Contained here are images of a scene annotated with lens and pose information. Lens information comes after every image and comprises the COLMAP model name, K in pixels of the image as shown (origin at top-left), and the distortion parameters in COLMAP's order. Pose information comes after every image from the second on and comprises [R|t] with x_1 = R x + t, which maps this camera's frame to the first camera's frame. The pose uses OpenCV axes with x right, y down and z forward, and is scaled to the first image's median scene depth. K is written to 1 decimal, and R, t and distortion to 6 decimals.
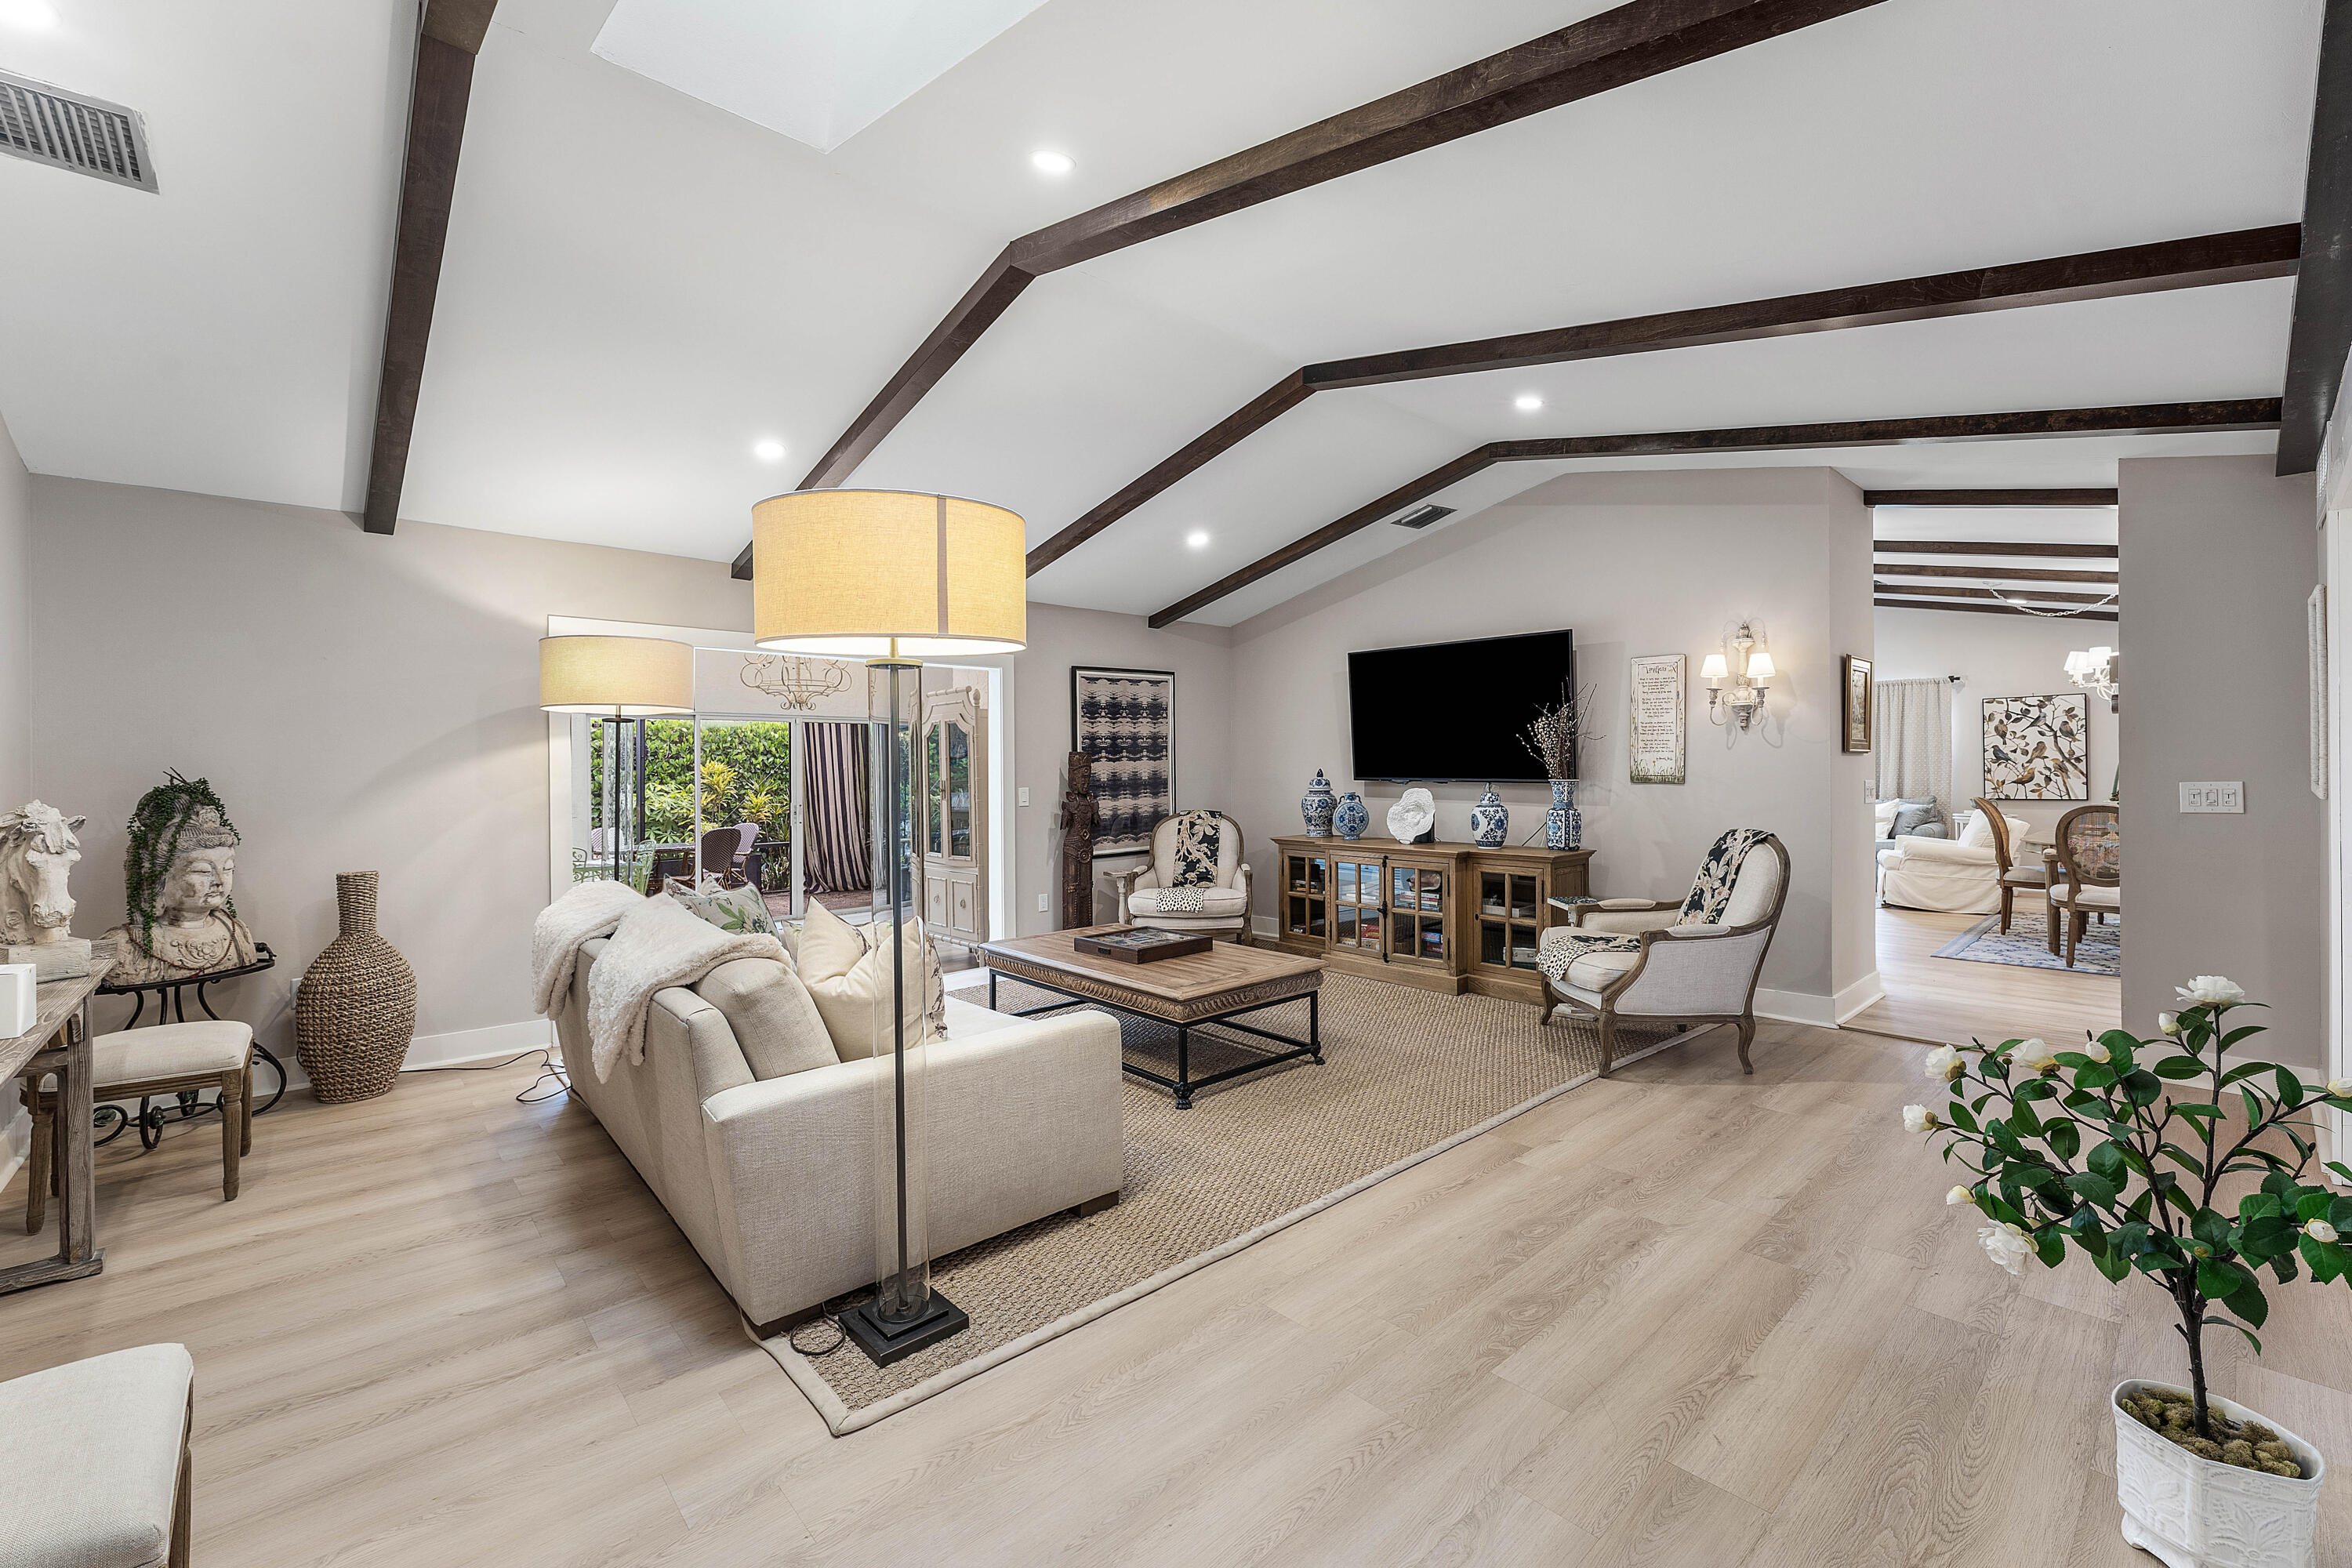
lens RADIAL K [[969.8, 0, 1176.0], [0, 969.8, 784.0], [0, 0, 1]] dist [-0.000743, -0.000083]
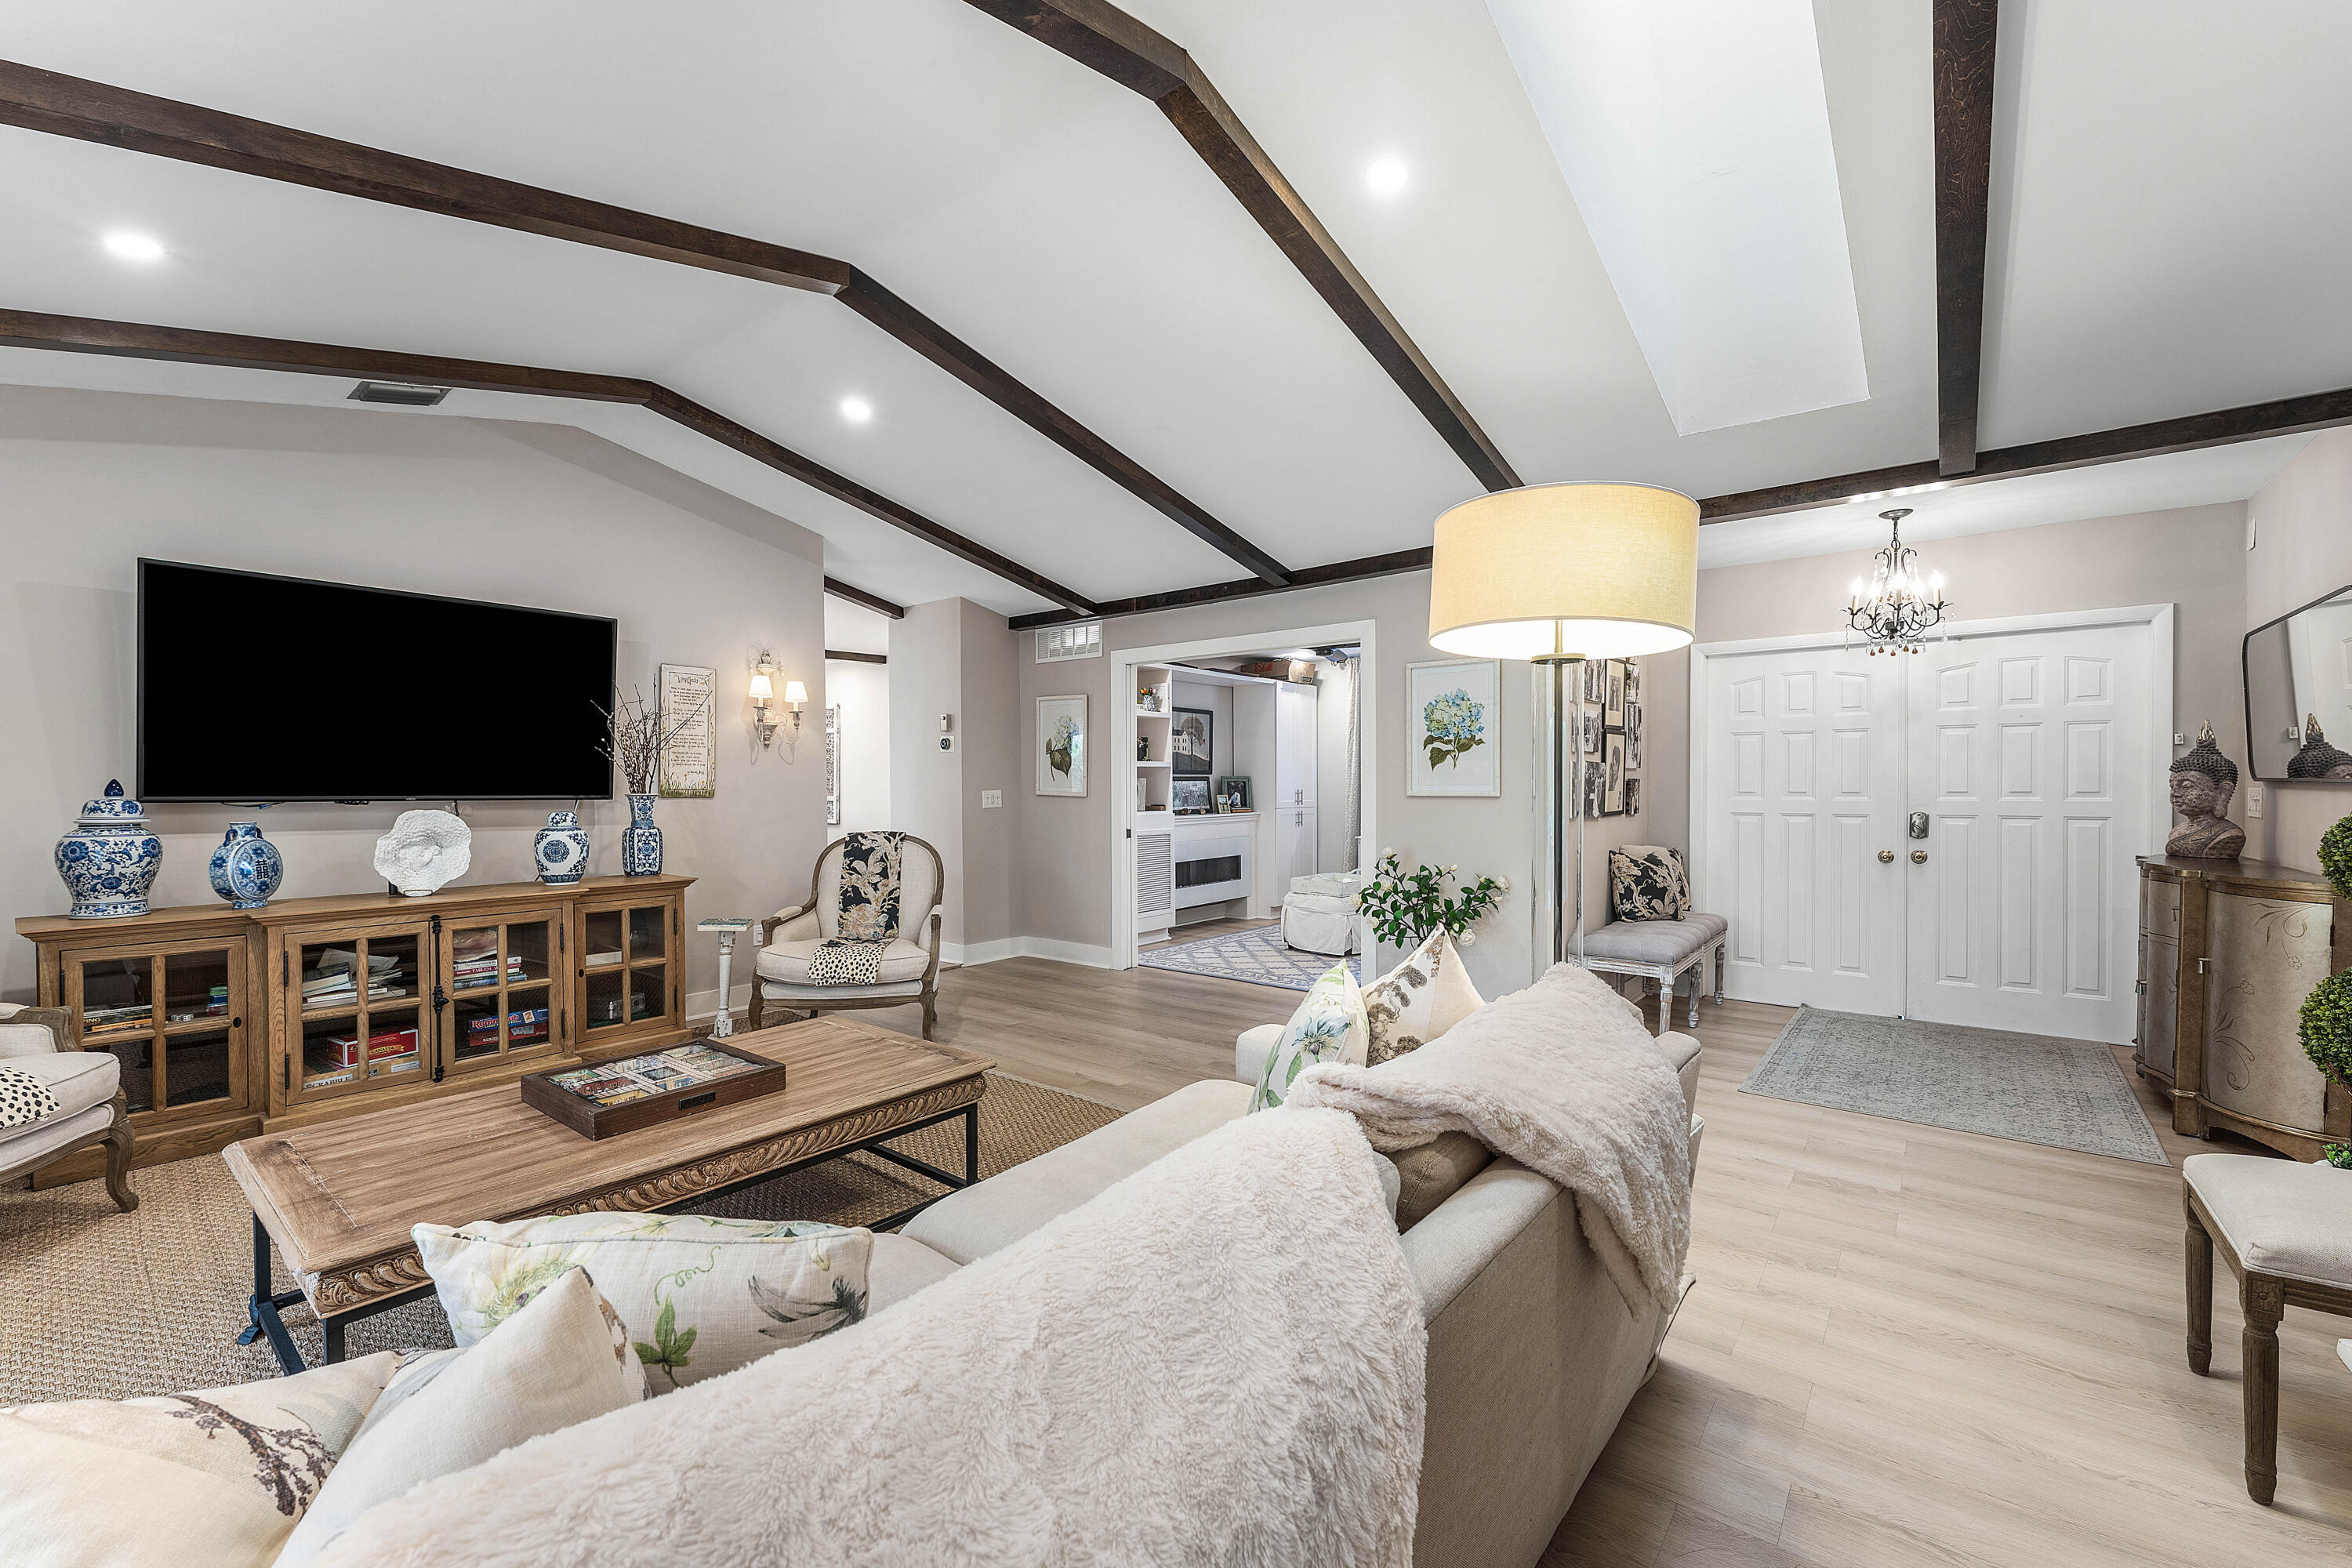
lens RADIAL K [[957.0, 0, 1180.8], [0, 957.0, 814.5], [0, 0, 1]] dist [0.001674, 0.000072]
pose [[-0.170541, -0.022387, 0.985096, -0.542128], [0.021565, 0.999418, 0.026445, 0.001652], [-0.985115, 0.025753, -0.169959, 0.686893]]
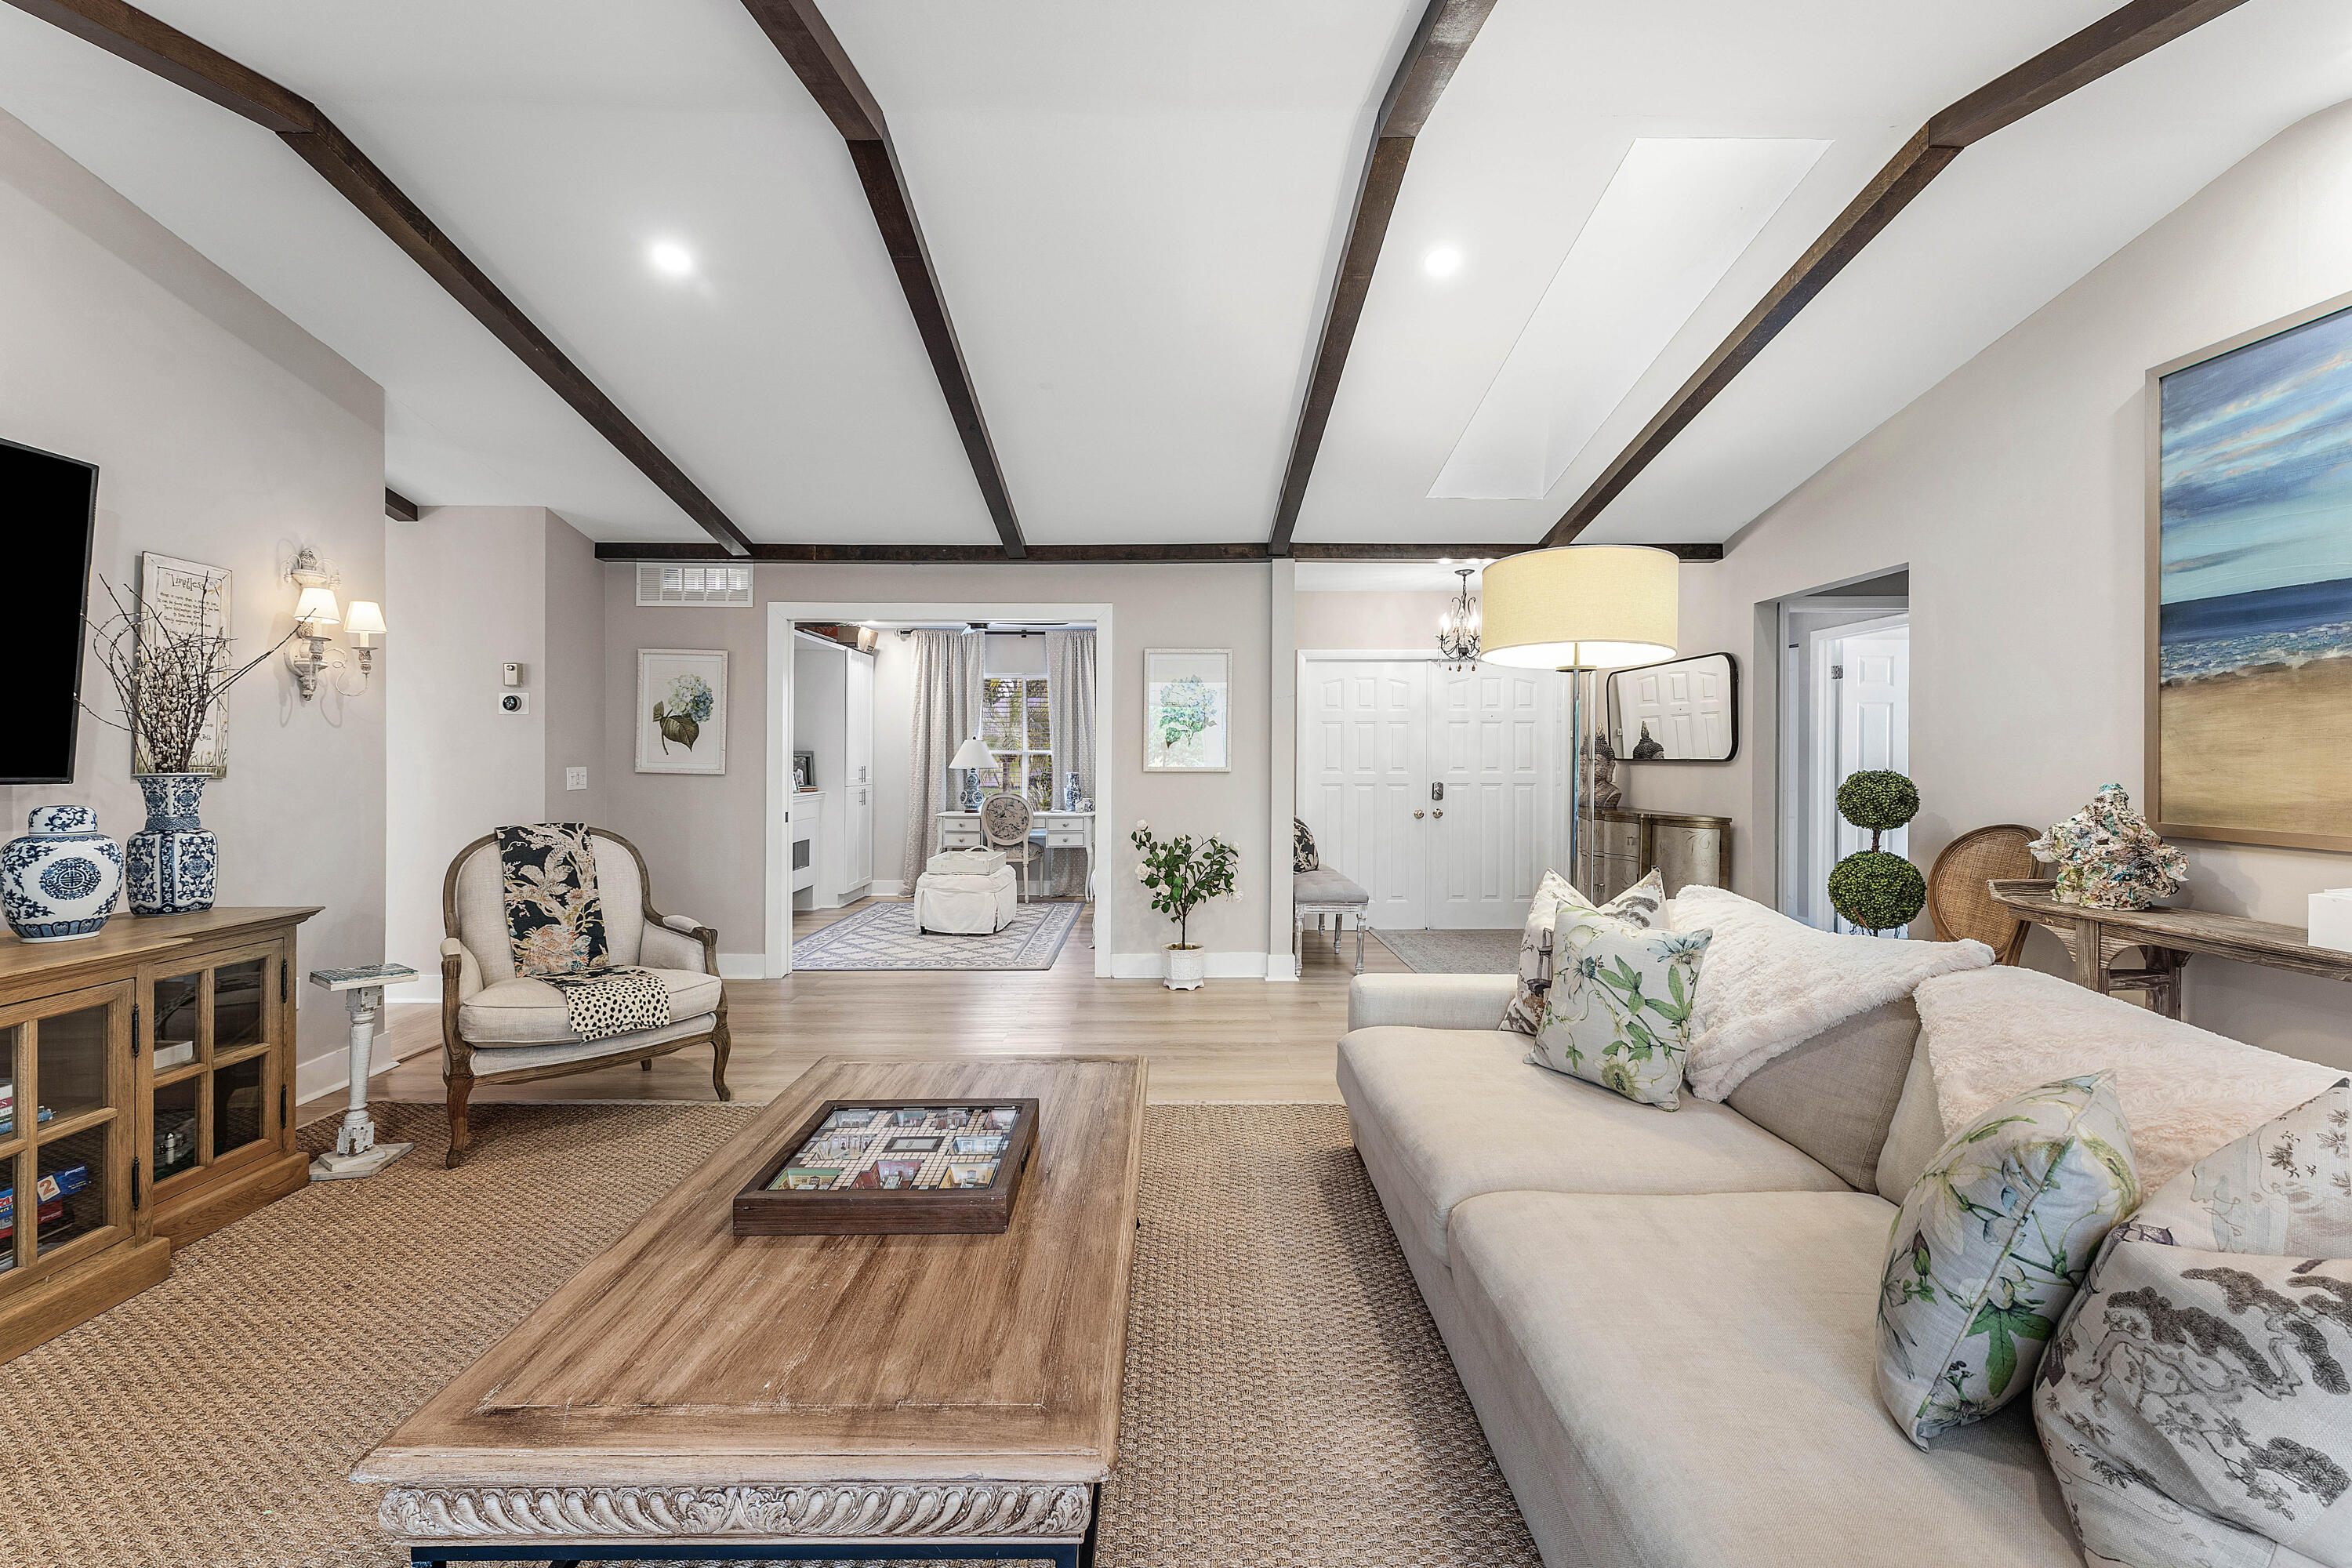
lens RADIAL K [[967.5, 0, 1176.0], [0, 967.5, 784.0], [0, 0, 1]] dist [-0.000090, -0.000103]
pose [[-0.757560, -0.008398, 0.652712, -0.339130], [0.016728, 0.999339, 0.032274, -0.006412], [-0.652552, 0.035368, -0.756918, 1.066859]]
